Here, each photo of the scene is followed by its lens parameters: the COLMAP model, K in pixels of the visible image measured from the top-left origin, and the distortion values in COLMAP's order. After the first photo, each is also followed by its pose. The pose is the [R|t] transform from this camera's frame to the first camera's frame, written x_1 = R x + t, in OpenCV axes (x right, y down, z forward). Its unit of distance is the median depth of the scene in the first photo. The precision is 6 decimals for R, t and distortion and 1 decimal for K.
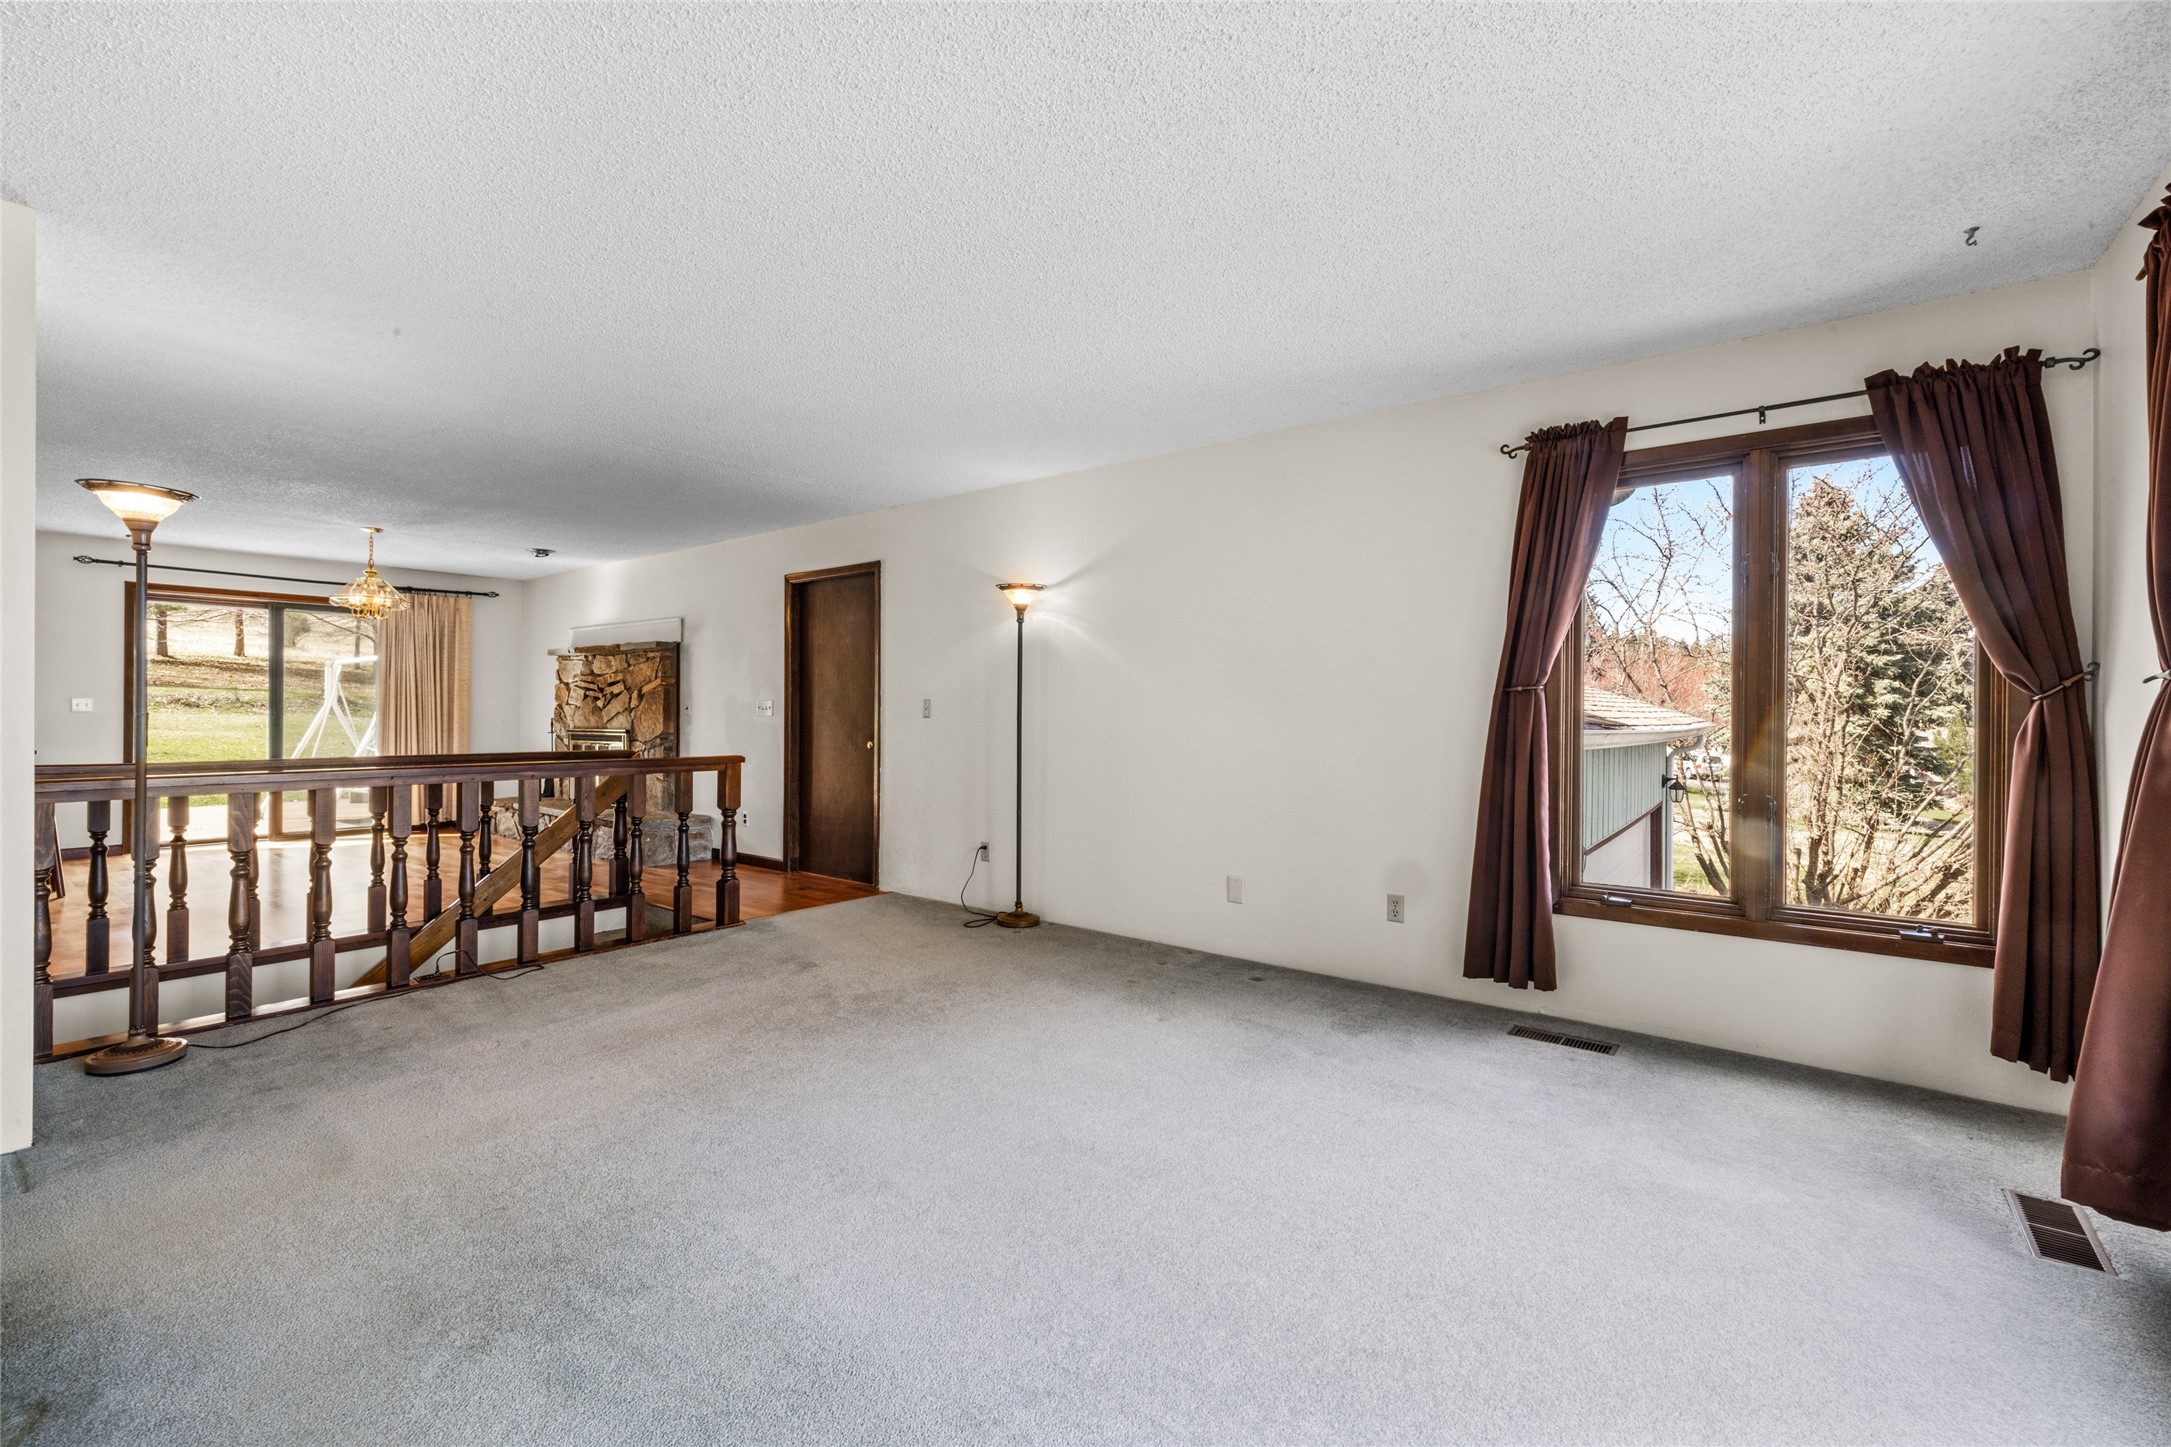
lens RADIAL K [[930.6, 0, 1083.3], [0, 930.6, 718.6], [0, 0, 1]] dist [0.000815, -0.000004]
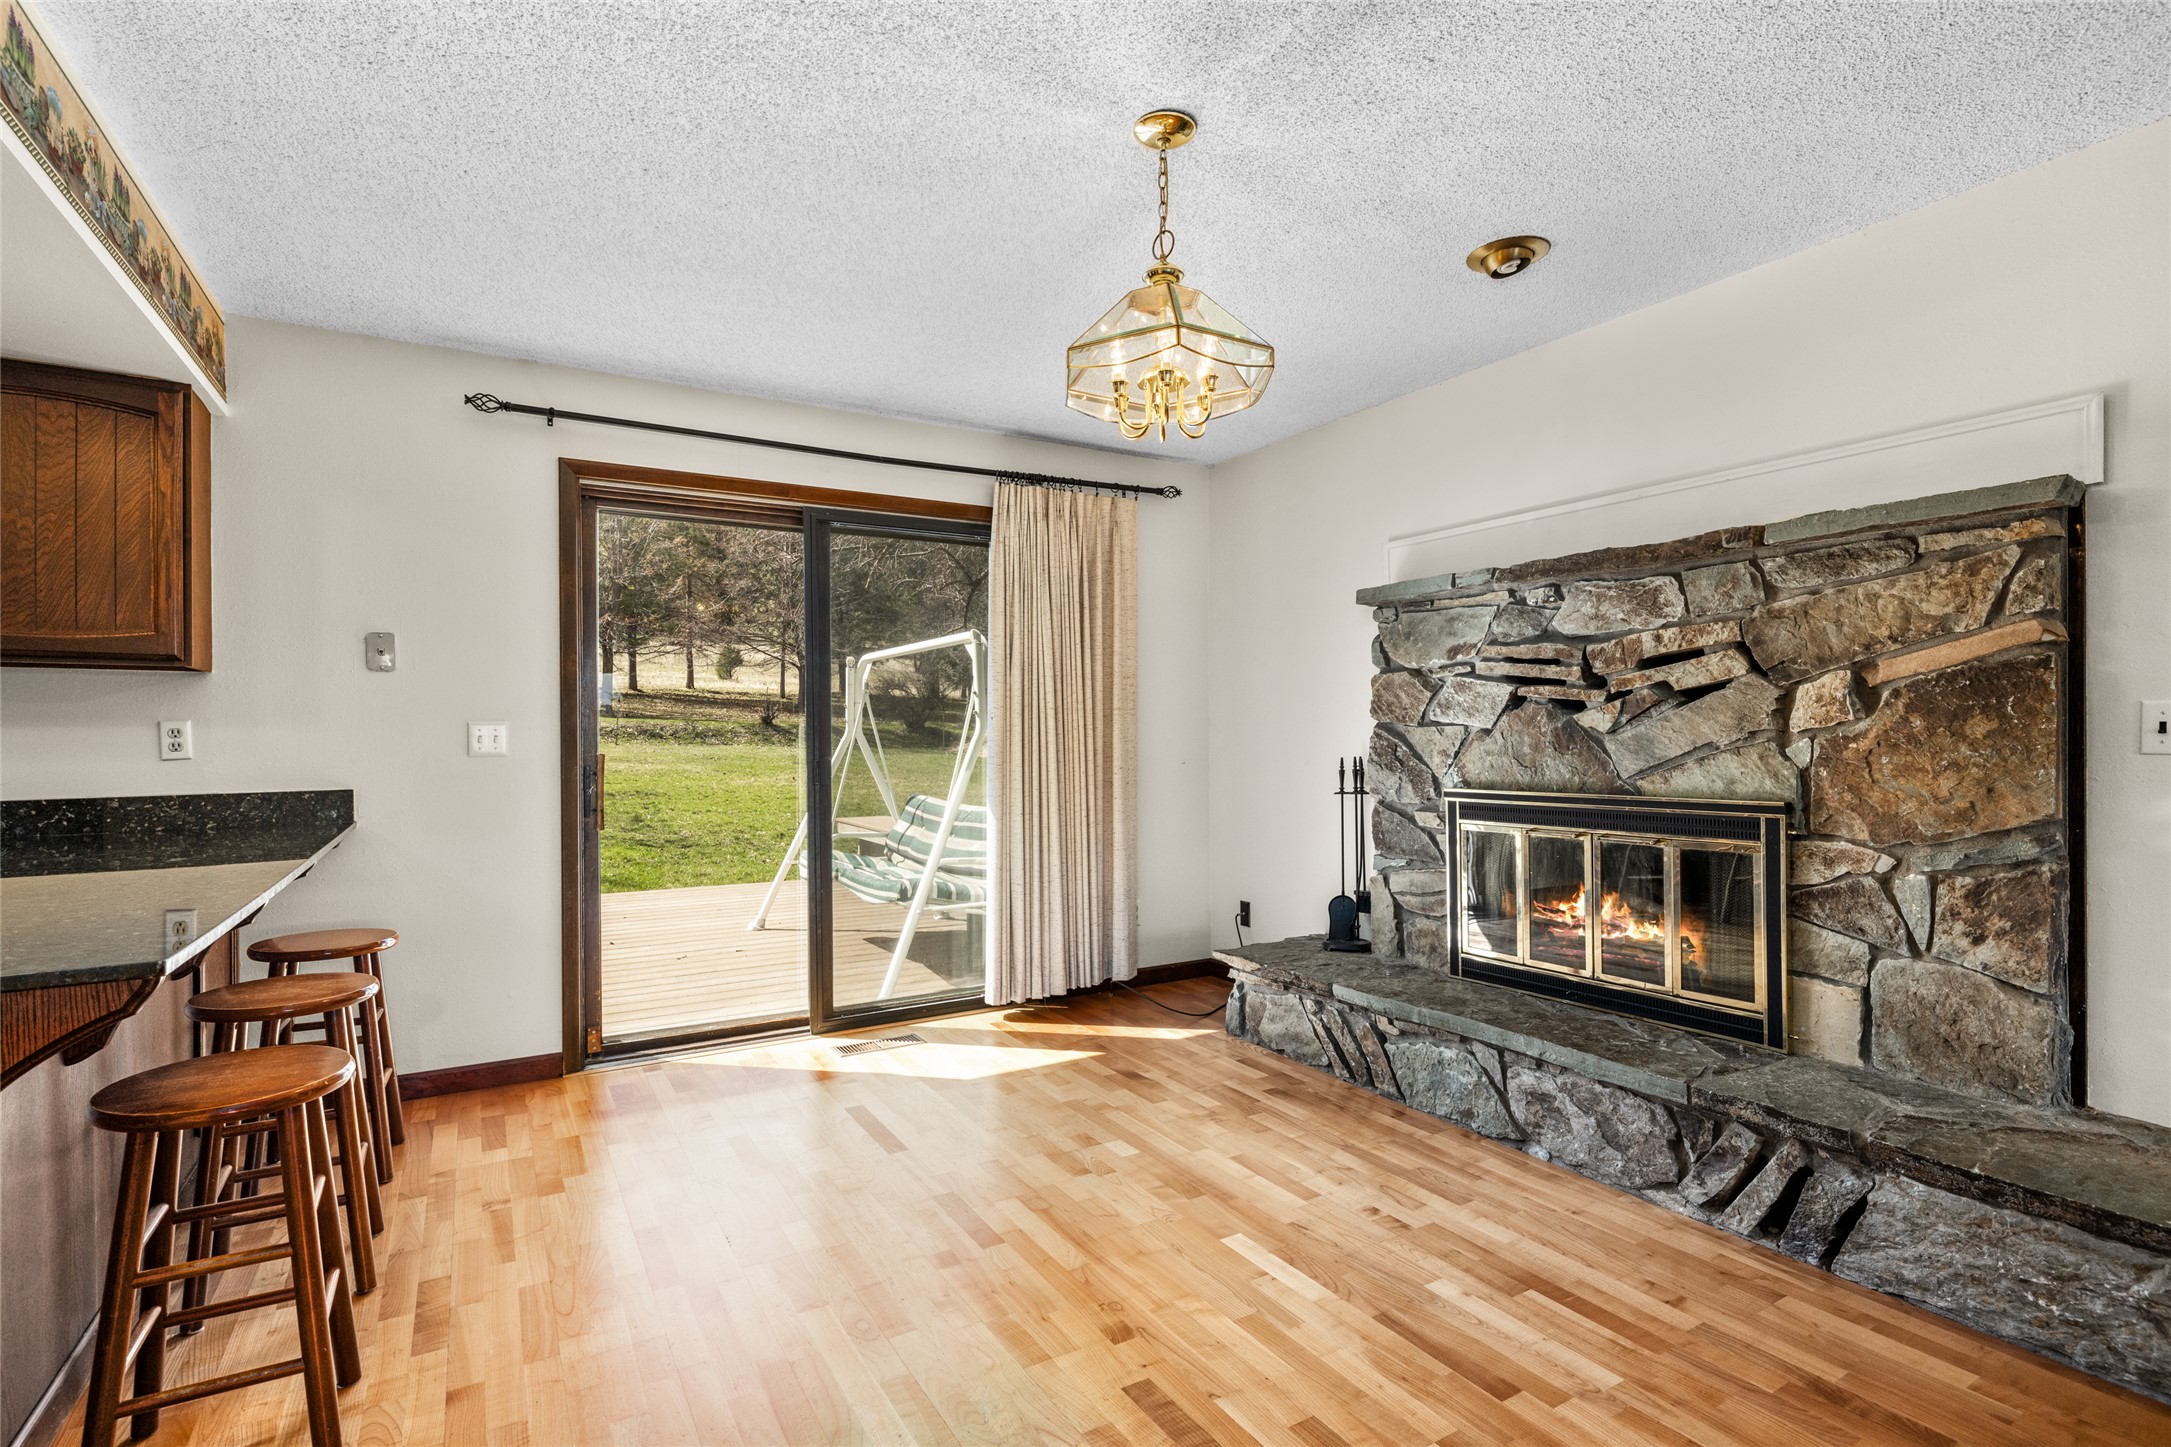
lens RADIAL K [[1014.6, 0, 1095.1], [0, 1014.6, 741.1], [0, 0, 1]] dist [-0.008491, 0.001281]
pose [[0.938163, -0.009475, -0.346063, -0.552309], [0.009264, 0.999955, -0.002264, -0.008770], [0.346069, -0.001082, 0.938208, 0.569504]]
